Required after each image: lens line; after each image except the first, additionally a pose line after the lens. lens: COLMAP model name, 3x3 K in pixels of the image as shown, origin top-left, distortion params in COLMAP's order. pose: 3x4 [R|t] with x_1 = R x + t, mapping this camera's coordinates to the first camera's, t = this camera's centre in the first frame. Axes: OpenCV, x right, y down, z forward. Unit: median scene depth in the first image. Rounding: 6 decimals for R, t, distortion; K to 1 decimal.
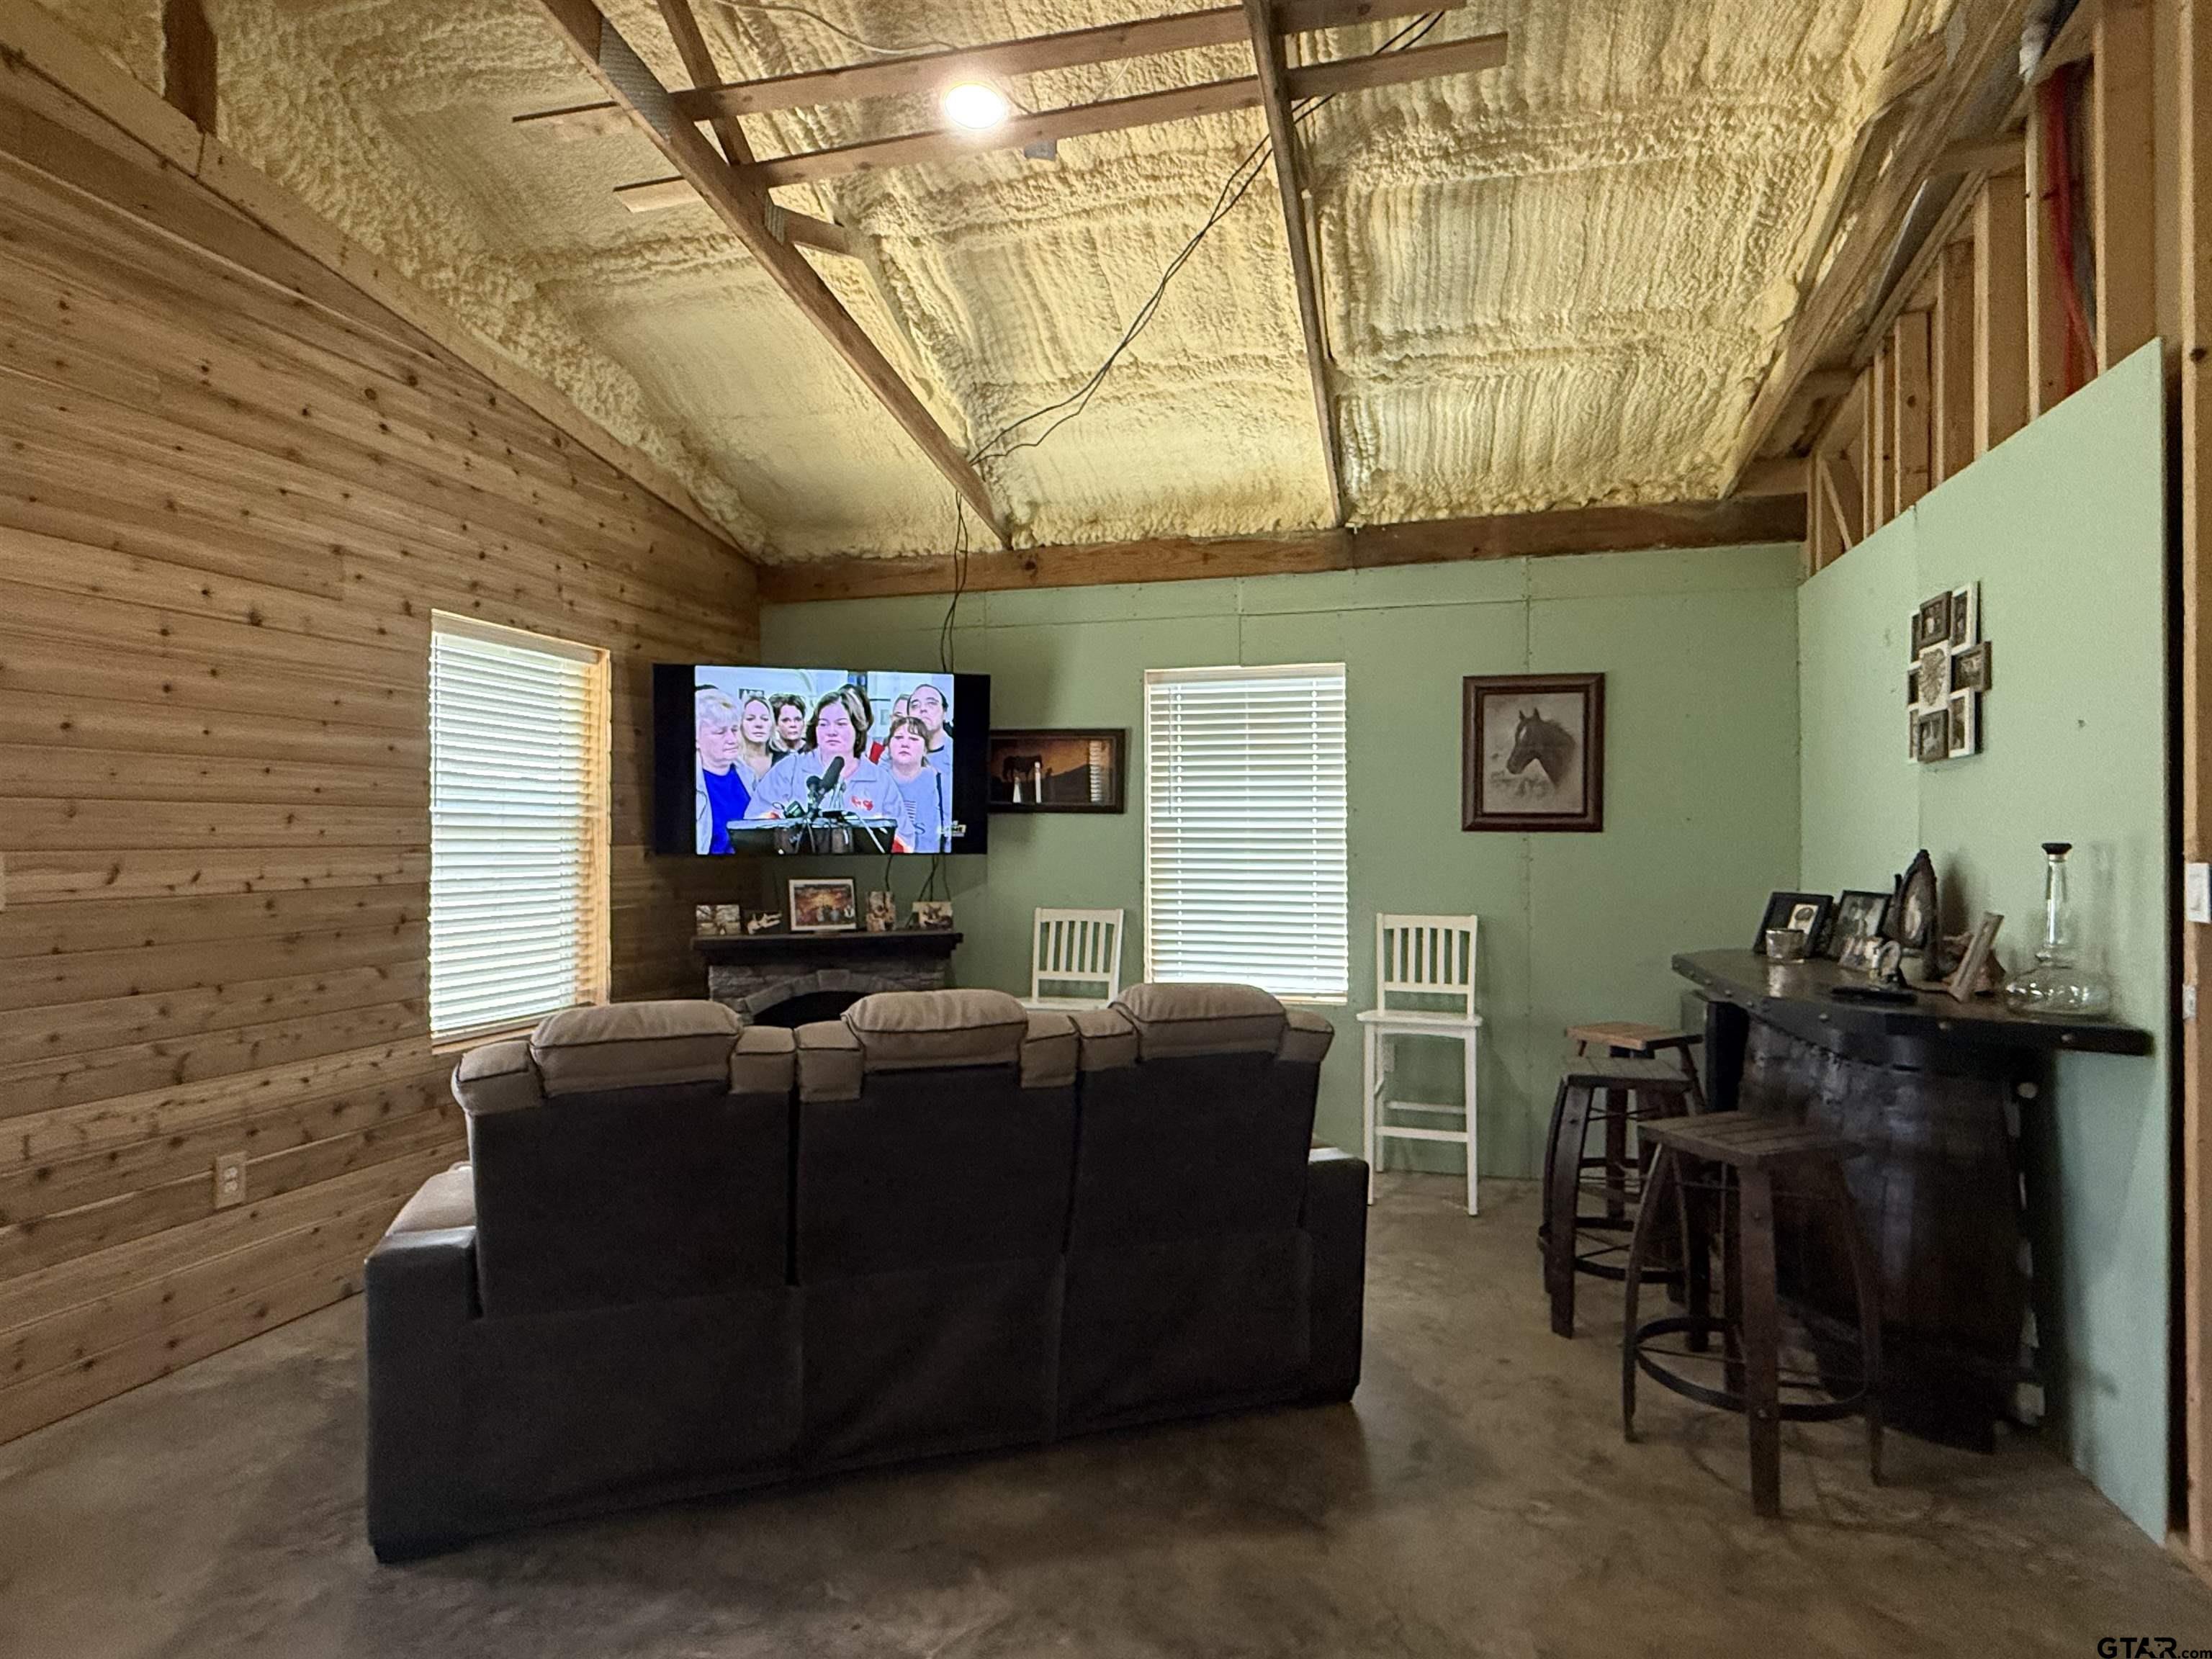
lens RADIAL K [[1181.6, 0, 1098.6], [0, 1181.6, 838.3], [0, 0, 1]] dist [0.003721, -0.003114]
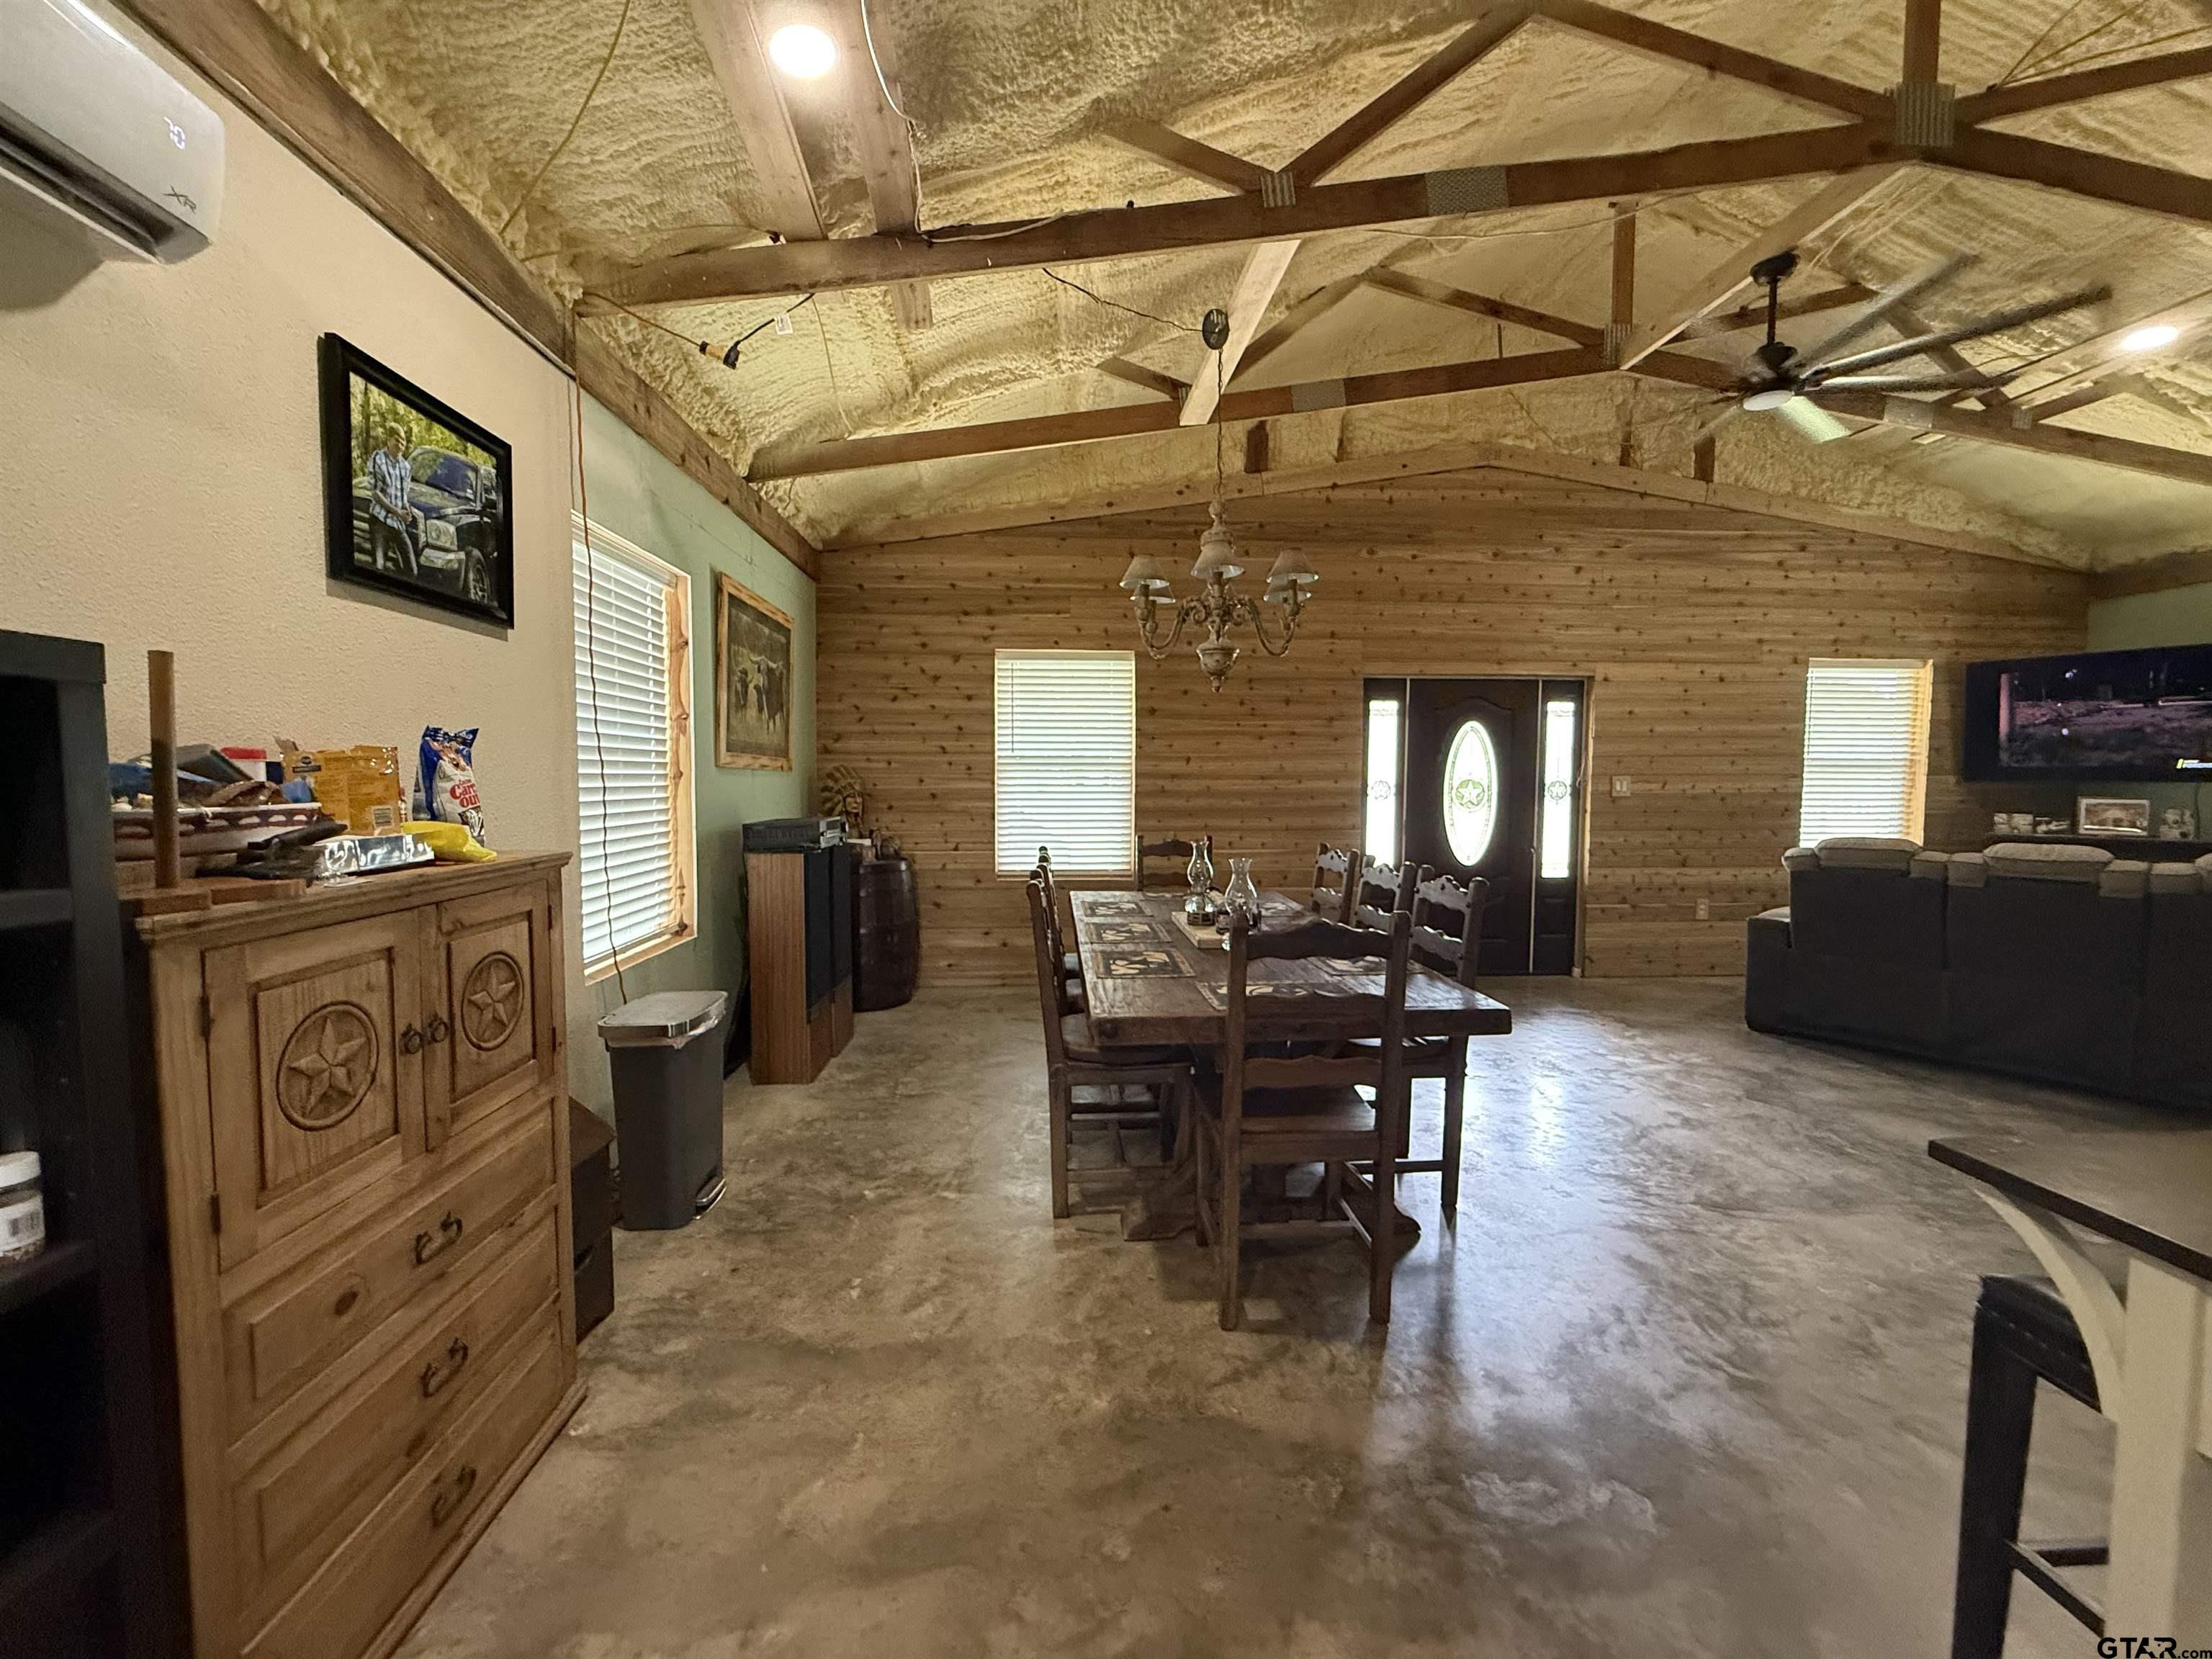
lens RADIAL K [[875.6, 0, 1098.0], [0, 875.6, 829.6], [0, 0, 1]] dist [0.000332, -0.000770]
pose [[0.323327, 0.056154, -0.944620, 0.420646], [0.001740, 0.998201, 0.059934, 0.007019], [0.946286, -0.021022, 0.322647, -0.570025]]
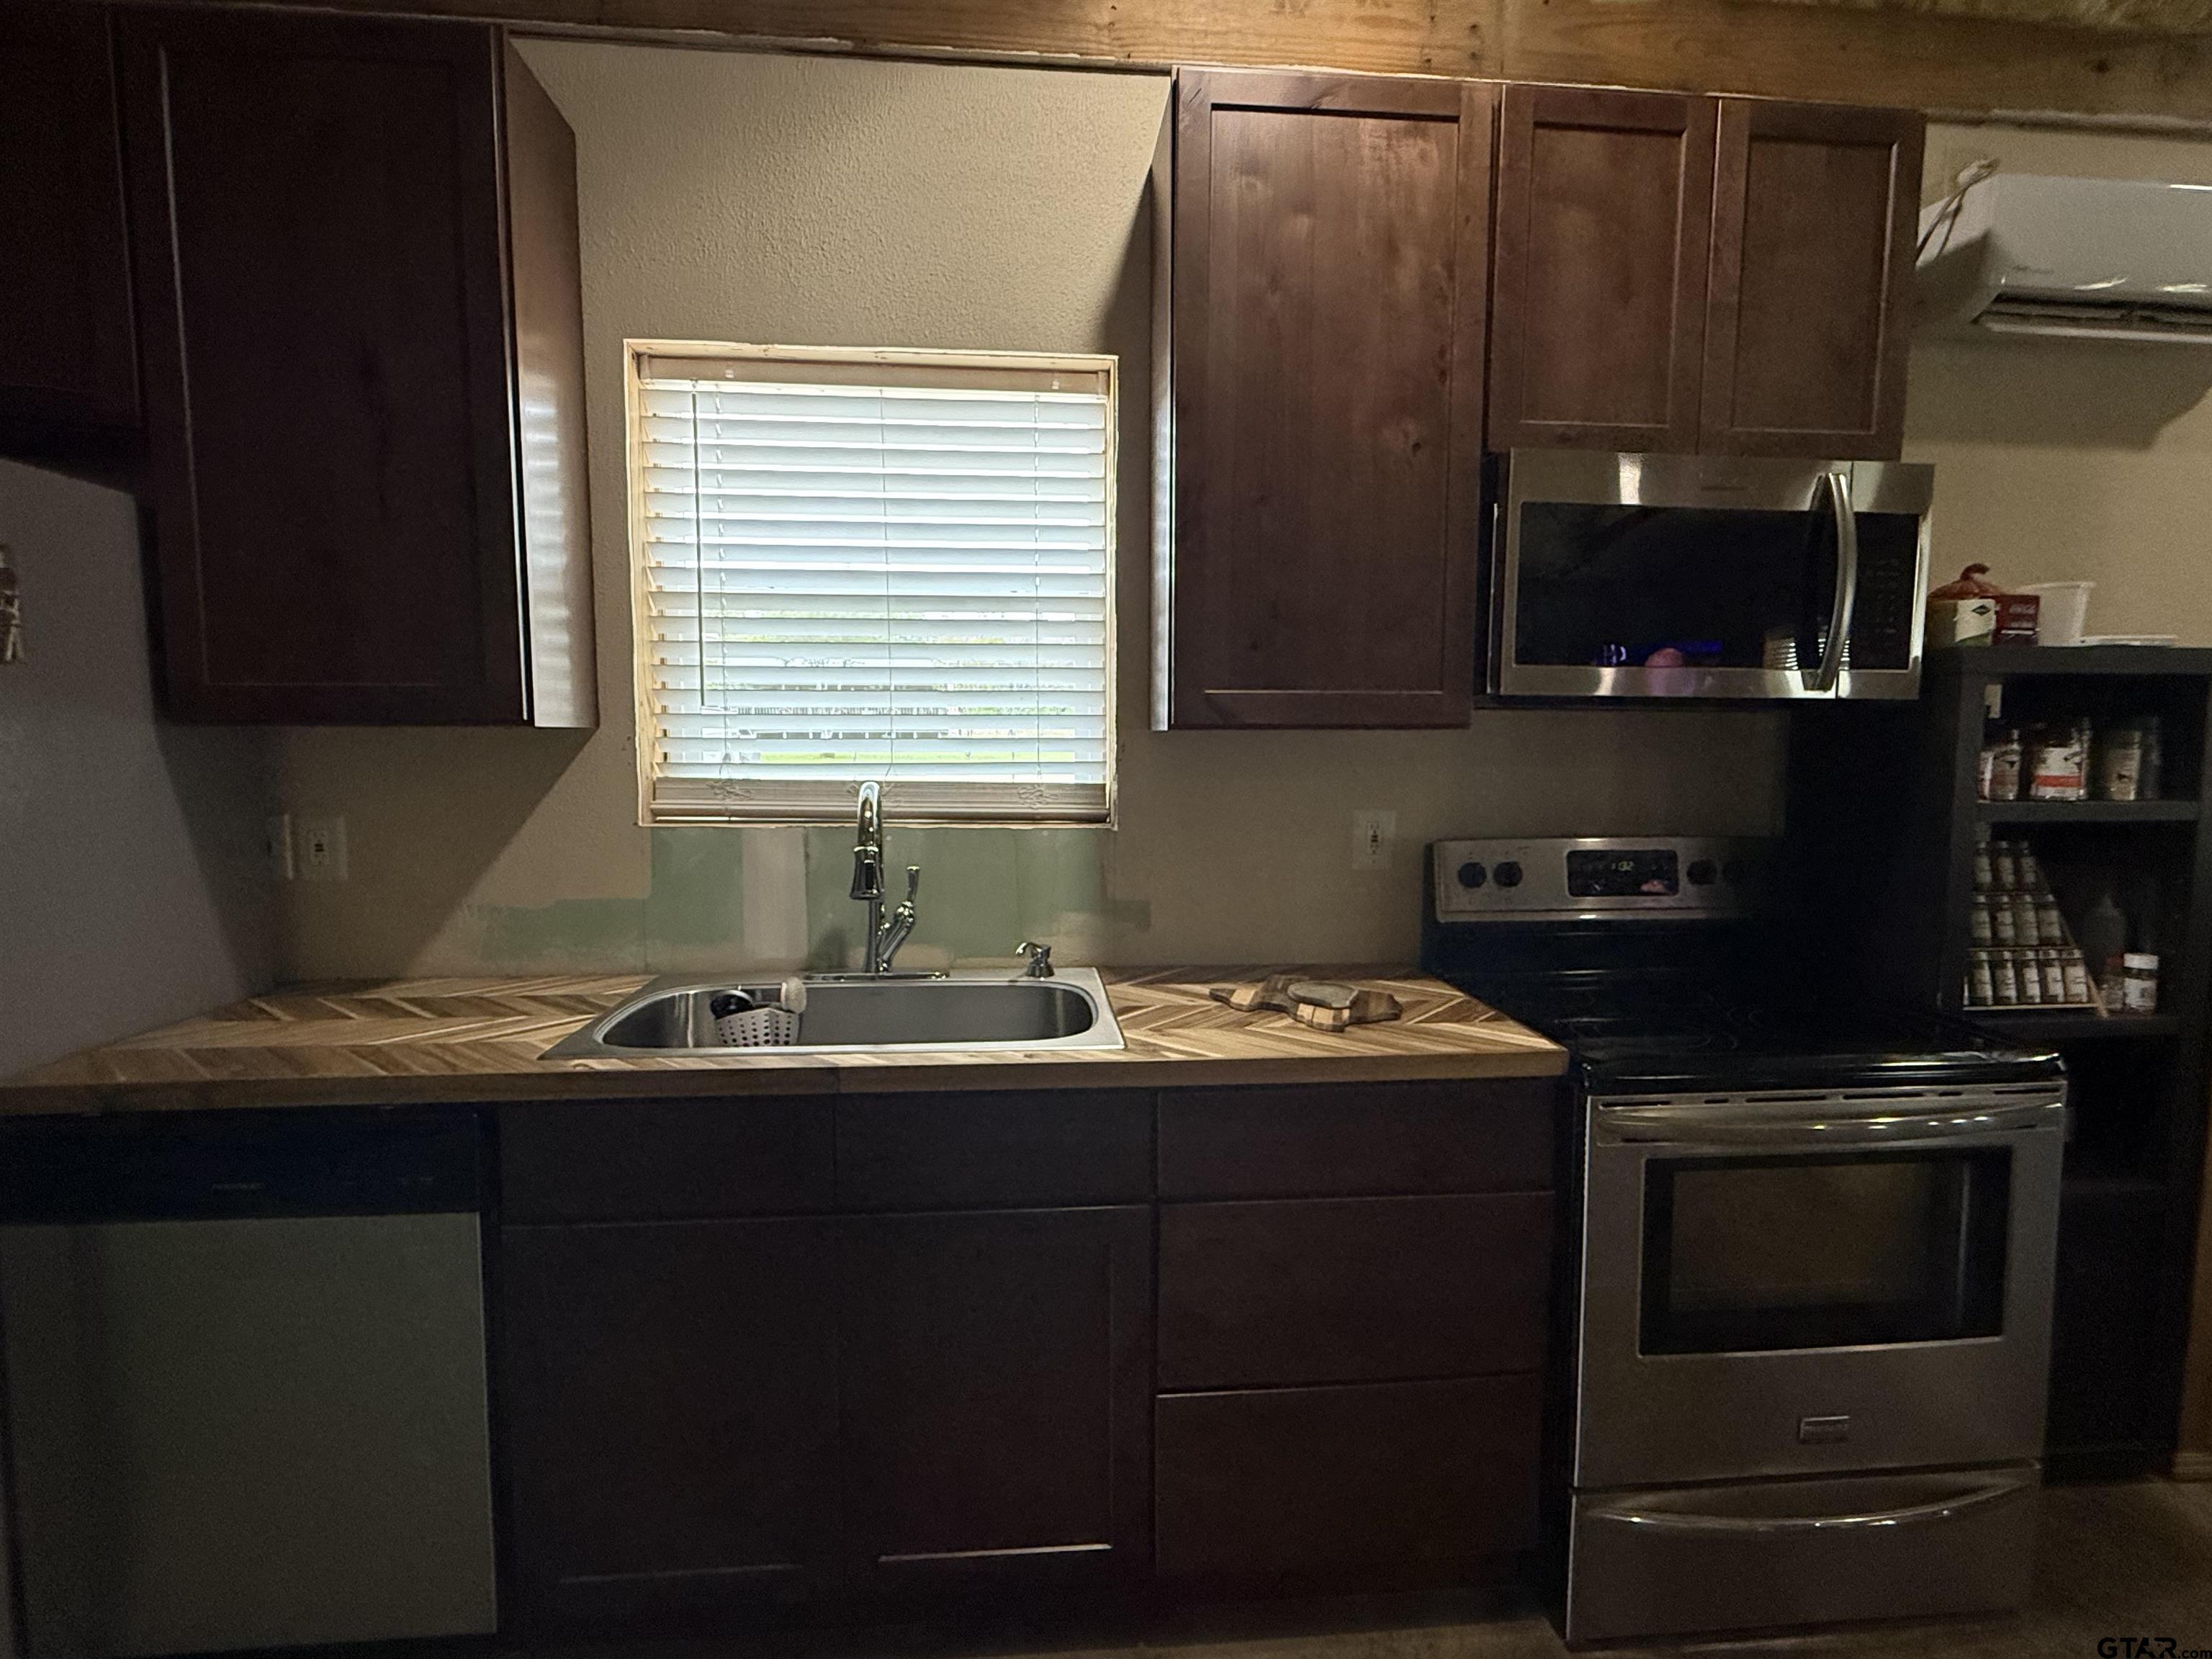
lens RADIAL K [[1094.4, 0, 1104.0], [0, 1094.4, 831.7], [0, 0, 1]] dist [-0.002345, -0.000419]
pose [[-0.936804, 0.032255, -0.348364, 0.699961], [0.001159, 0.996021, 0.089106, 0.007165], [0.349853, 0.083071, -0.933114, -0.485447]]
